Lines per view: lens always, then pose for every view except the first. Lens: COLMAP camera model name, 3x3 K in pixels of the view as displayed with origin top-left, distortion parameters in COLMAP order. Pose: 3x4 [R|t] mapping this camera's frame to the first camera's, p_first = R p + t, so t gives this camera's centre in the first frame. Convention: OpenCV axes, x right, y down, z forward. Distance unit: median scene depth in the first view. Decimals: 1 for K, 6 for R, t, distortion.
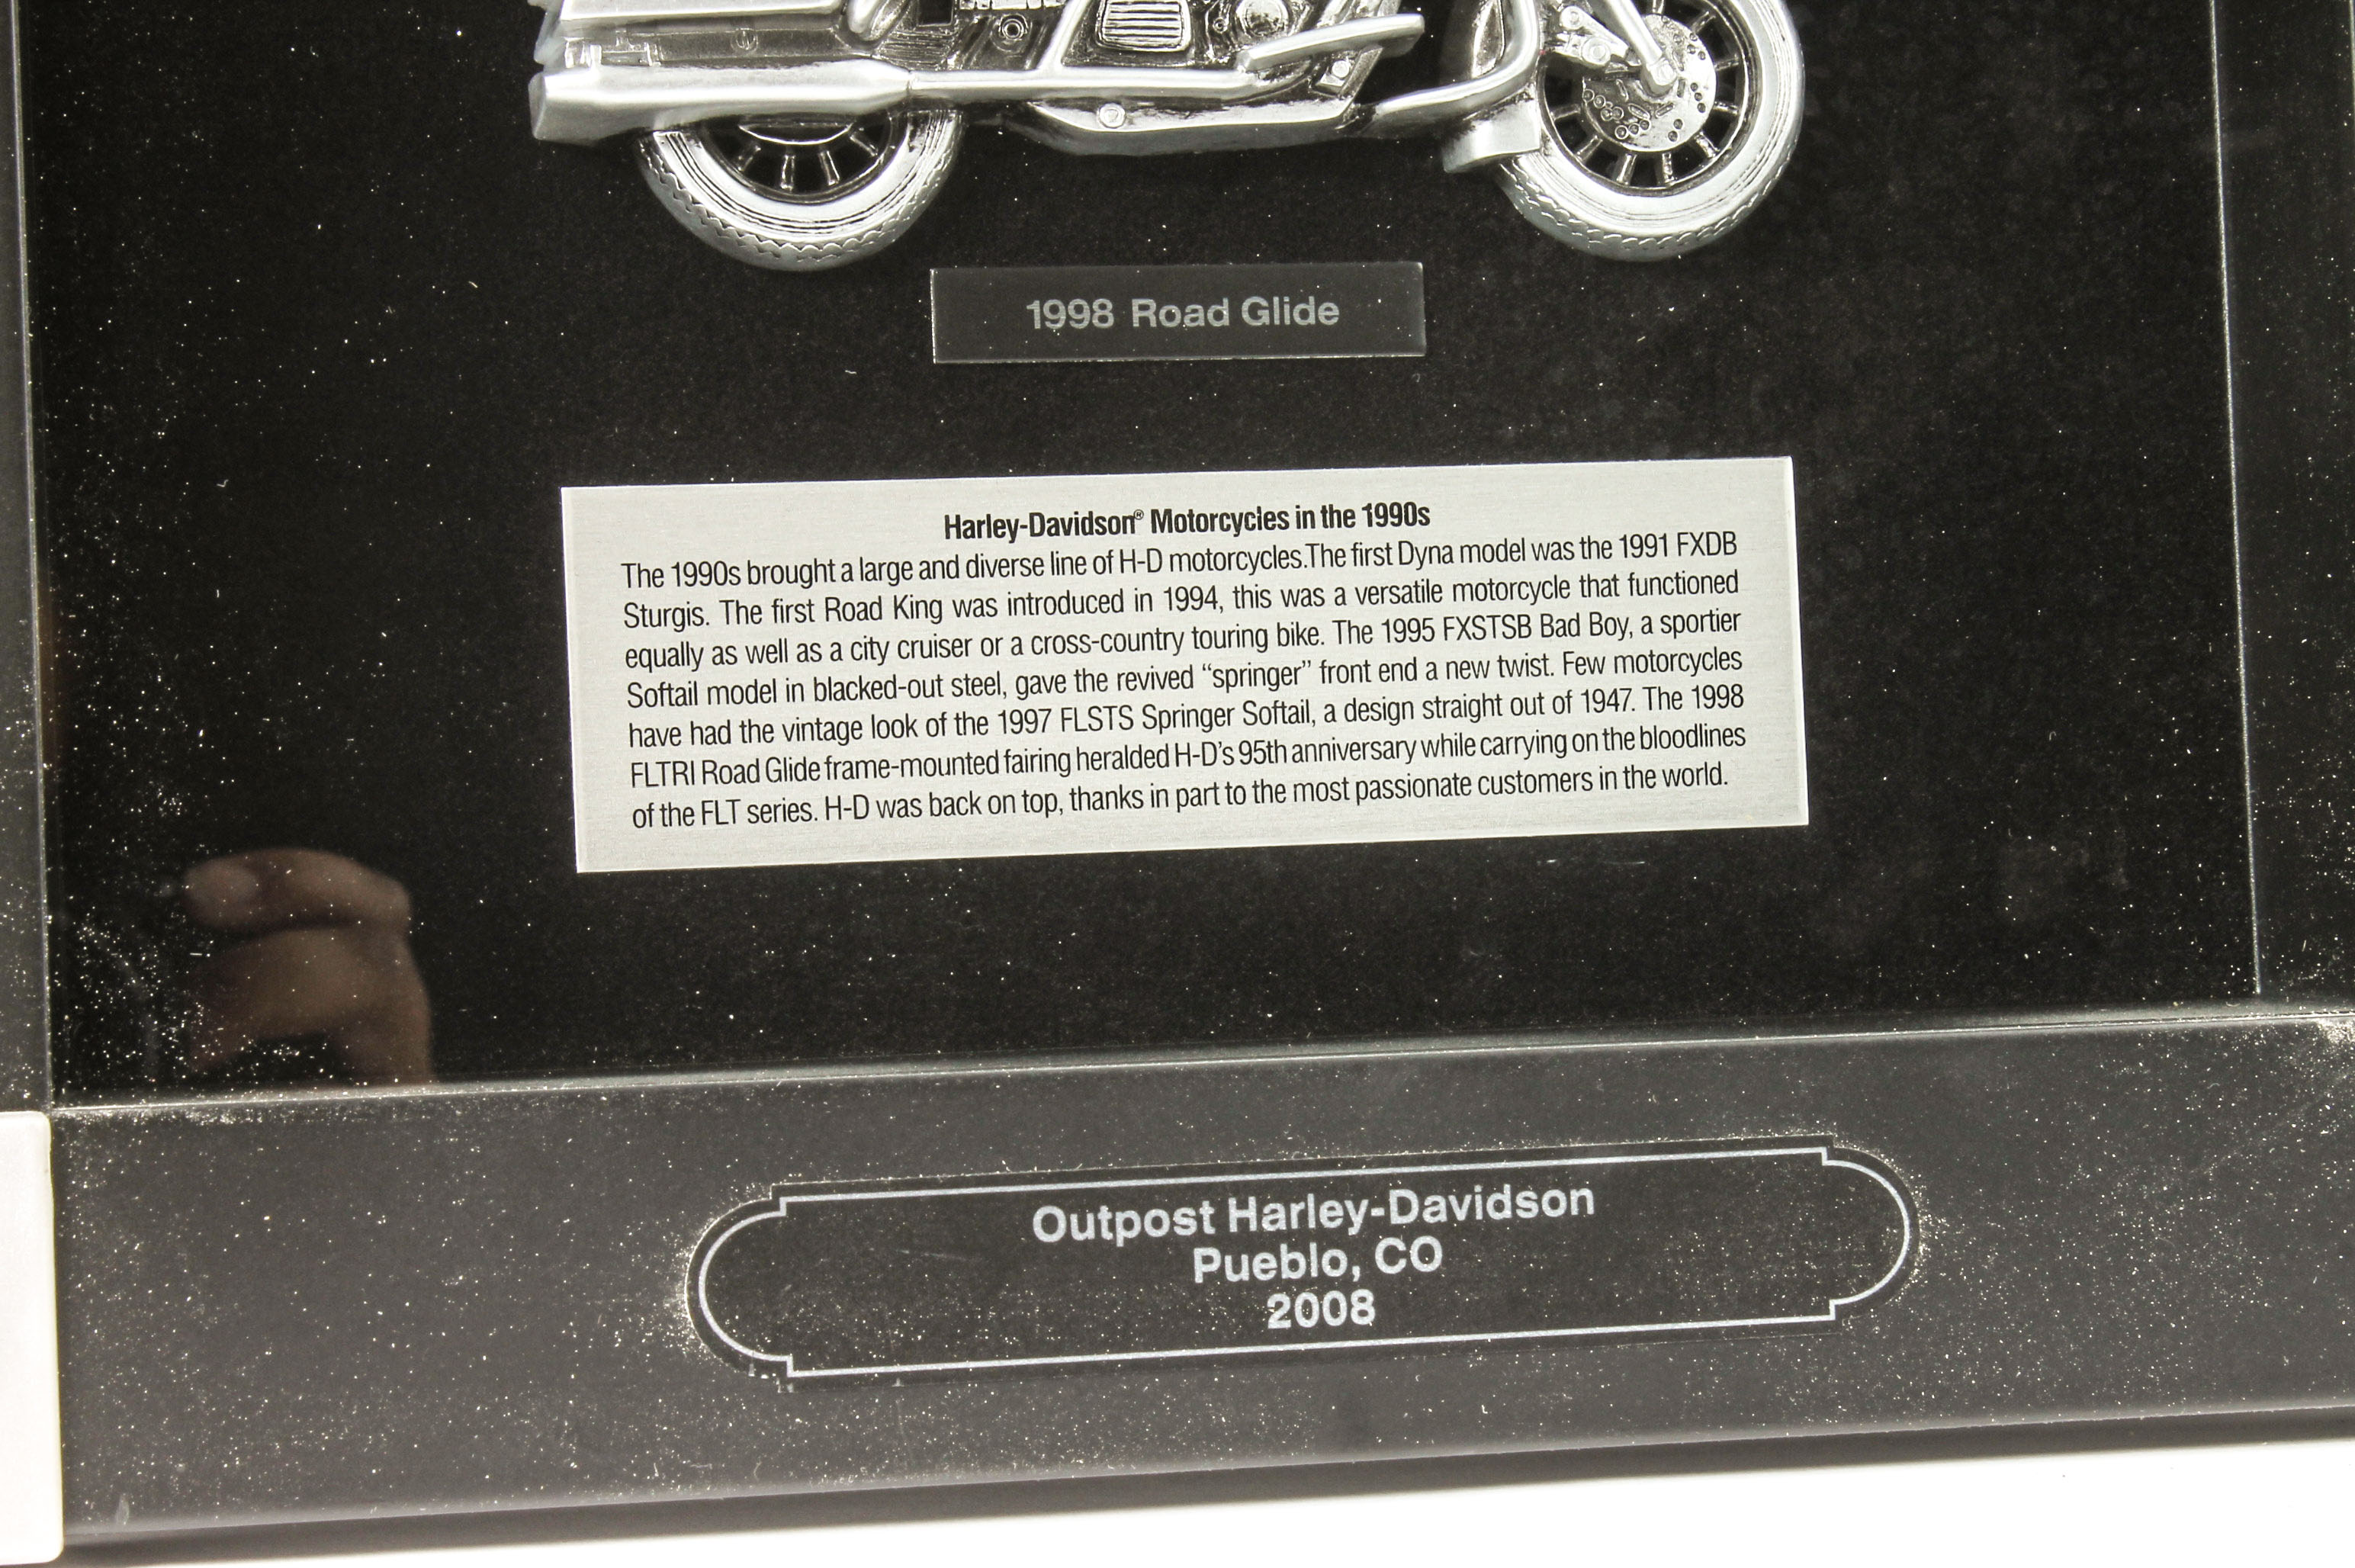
lens RADIAL K [[5558.8, 0, 1177.5], [0, 5558.8, 784.0], [0, 0, 1]] dist [0.093359, -0.007632]
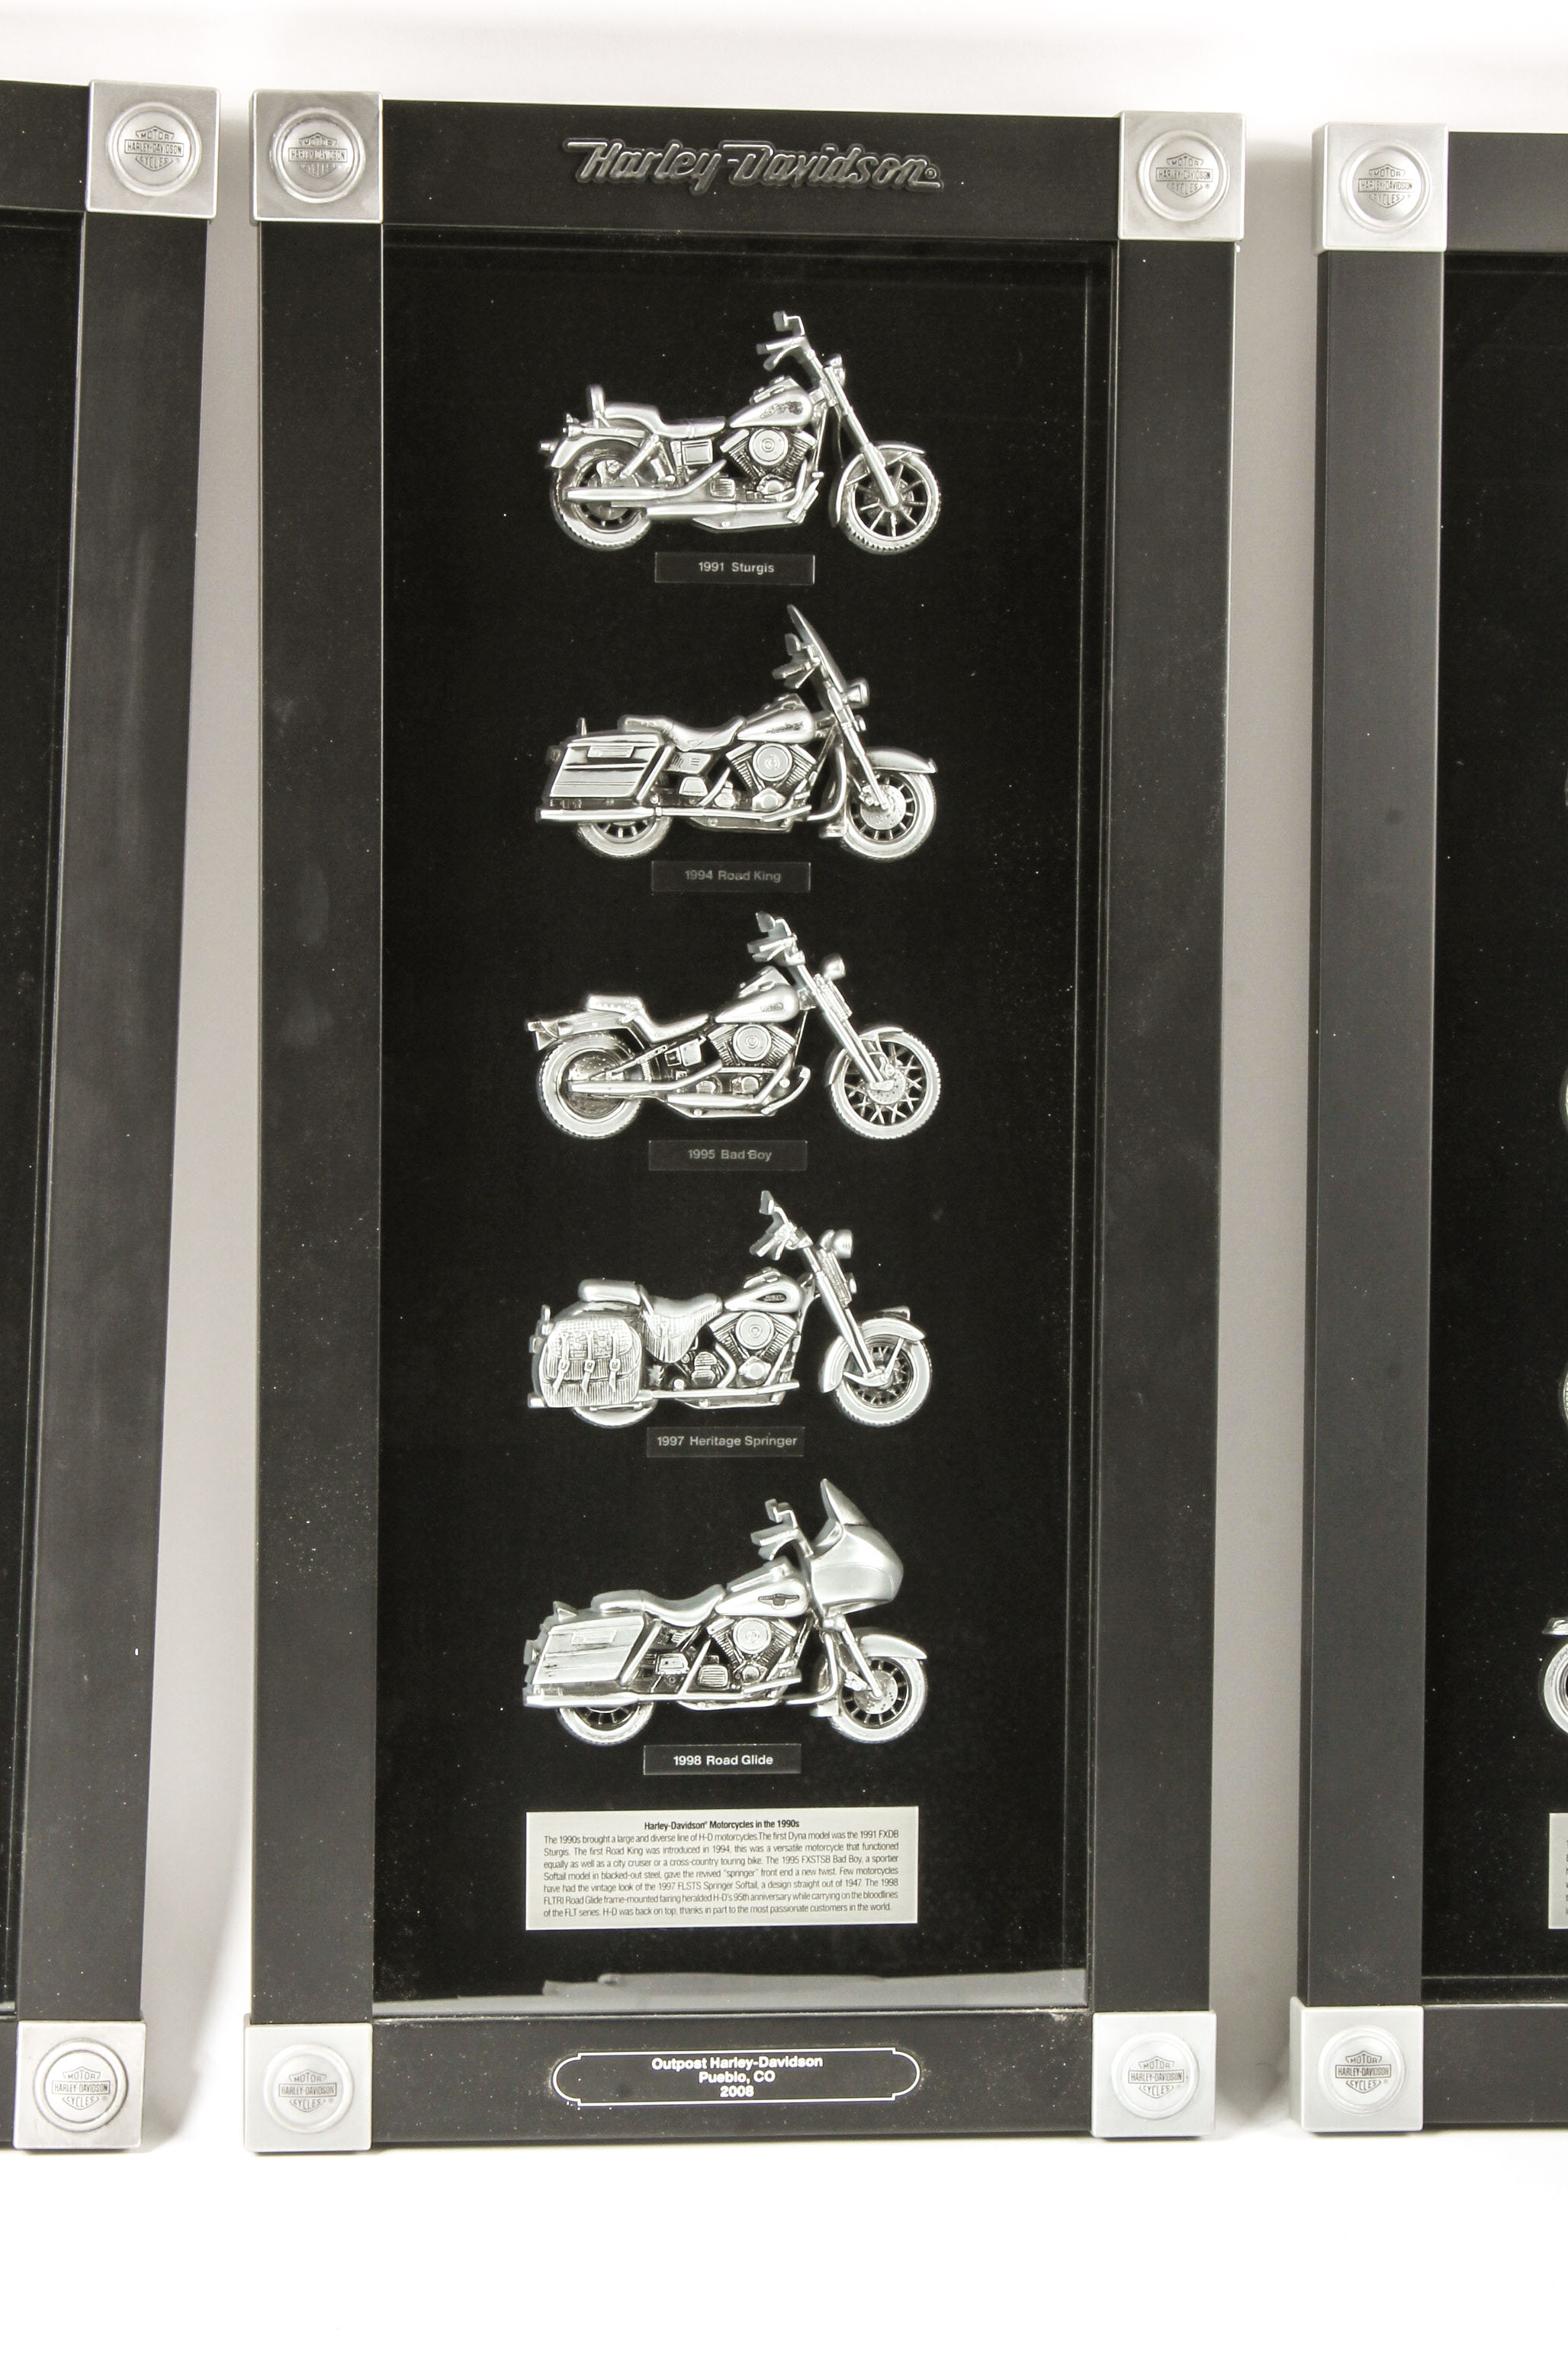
lens RADIAL K [[5558.8, 0, 744.5], [0, 5558.8, 1174.0], [0, 0, 1]] dist [0.093359, -0.007632]
pose [[0.995225, 0.055998, -0.079942, 0.251769], [-0.048333, 0.994322, 0.094800, -0.728838], [0.084797, -0.090484, 0.992281, -2.155050]]
